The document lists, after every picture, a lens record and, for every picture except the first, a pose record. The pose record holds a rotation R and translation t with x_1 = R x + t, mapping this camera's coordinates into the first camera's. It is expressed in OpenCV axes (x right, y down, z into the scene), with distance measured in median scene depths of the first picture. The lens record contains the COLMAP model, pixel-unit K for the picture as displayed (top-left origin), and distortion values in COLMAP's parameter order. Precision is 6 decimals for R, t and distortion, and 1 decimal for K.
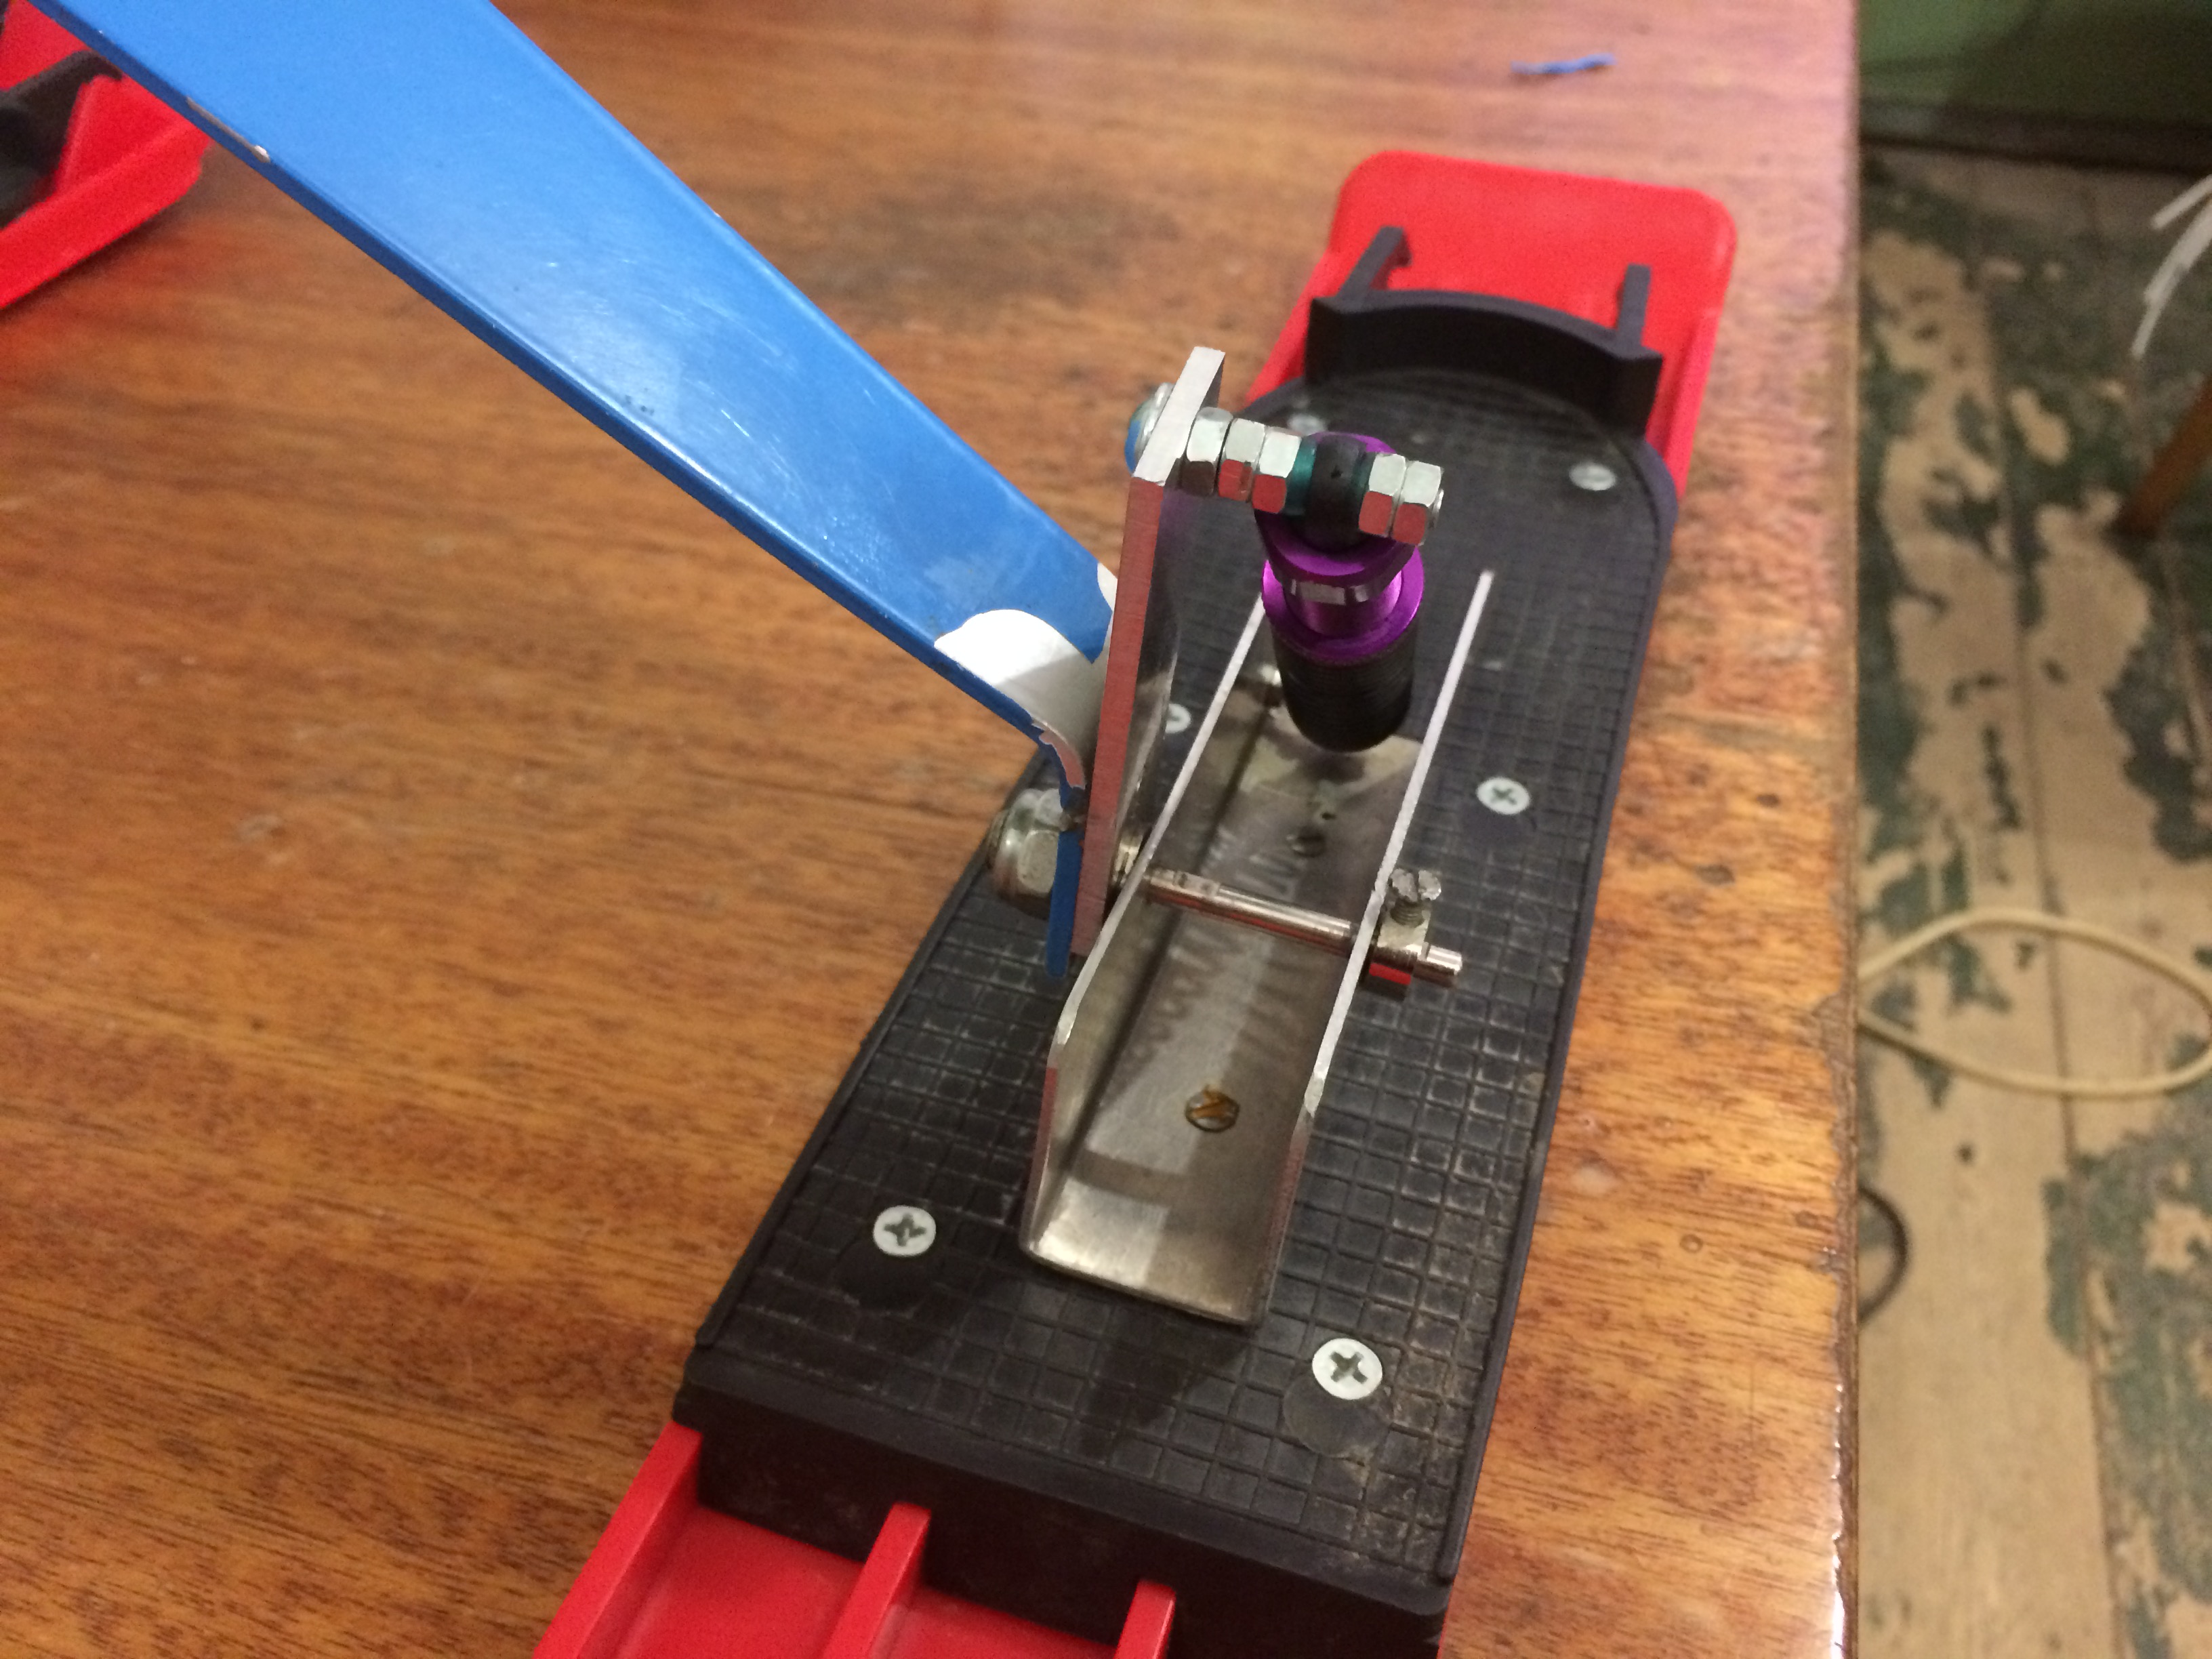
lens RADIAL K [[1926.3, 0, 1100.2], [0, 1926.3, 827.2], [0, 0, 1]] dist [0.049702, -0.086388]
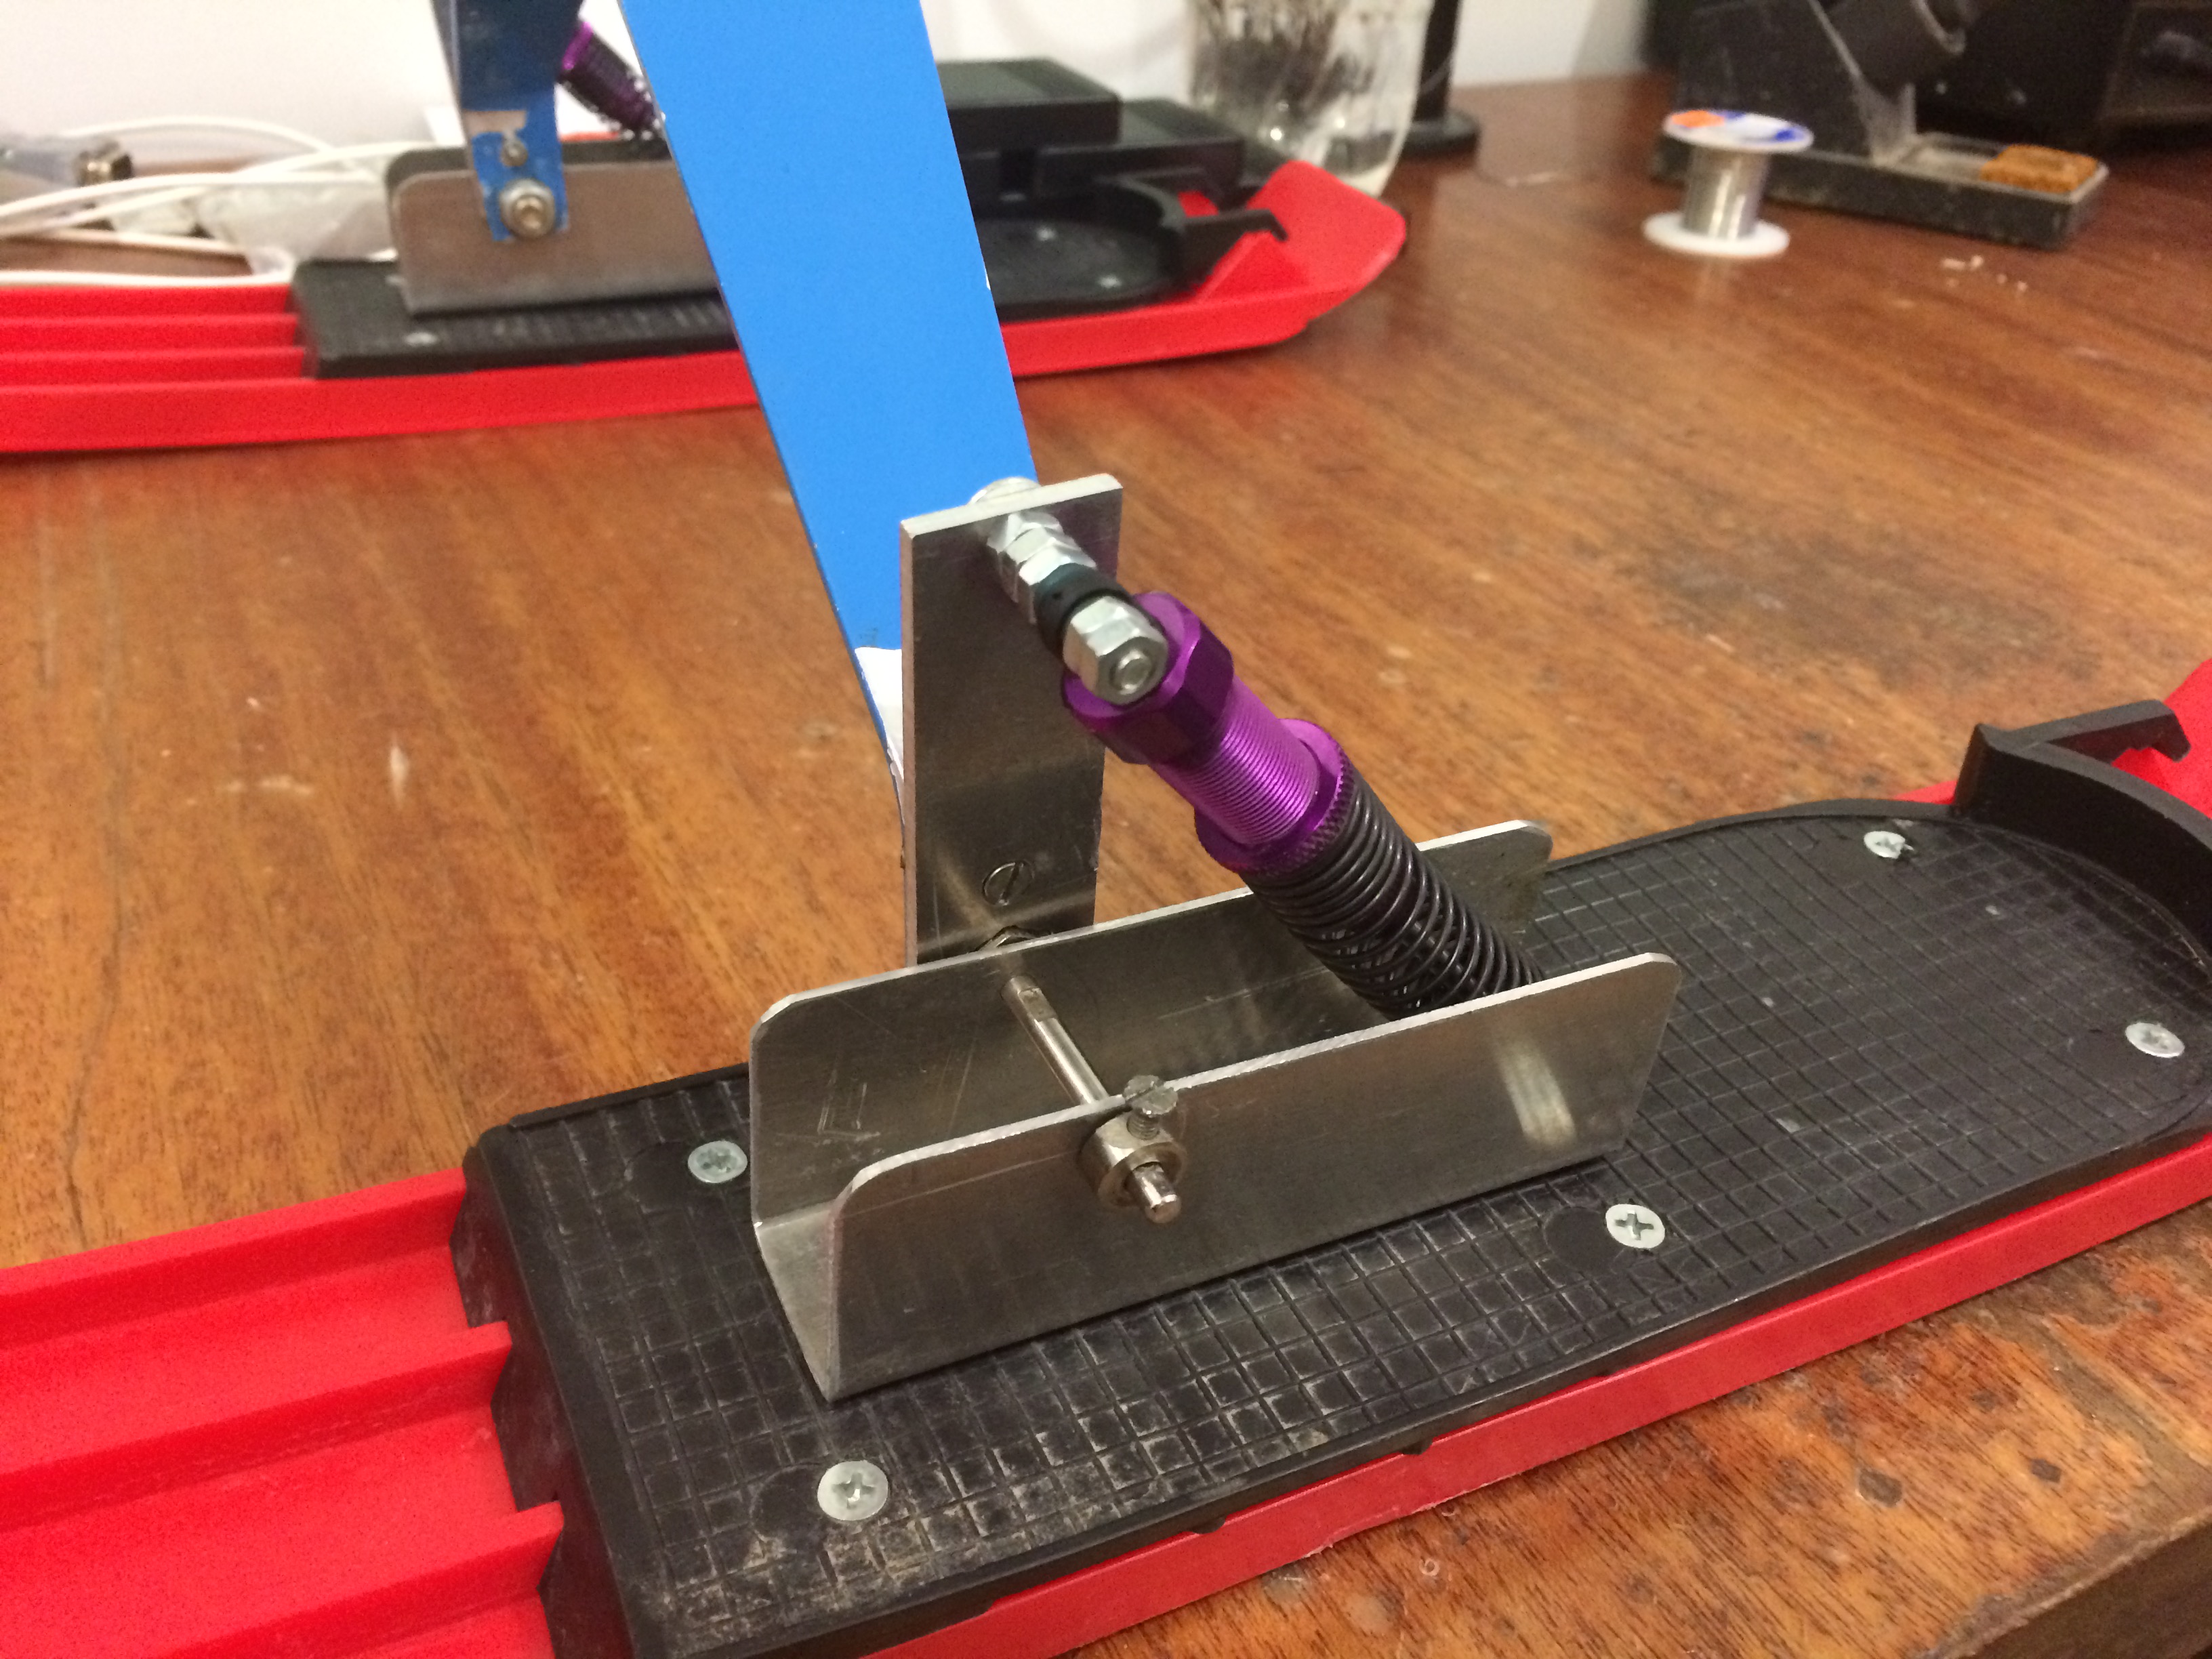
lens RADIAL K [[1926.3, 0, 1098.6], [0, 1926.3, 828.0], [0, 0, 1]] dist [0.049702, -0.086388]
pose [[0.693133, 0.418081, -0.587175, 0.546592], [-0.504576, 0.863159, 0.018959, -0.074669], [0.514752, 0.283133, 0.809238, 0.153777]]
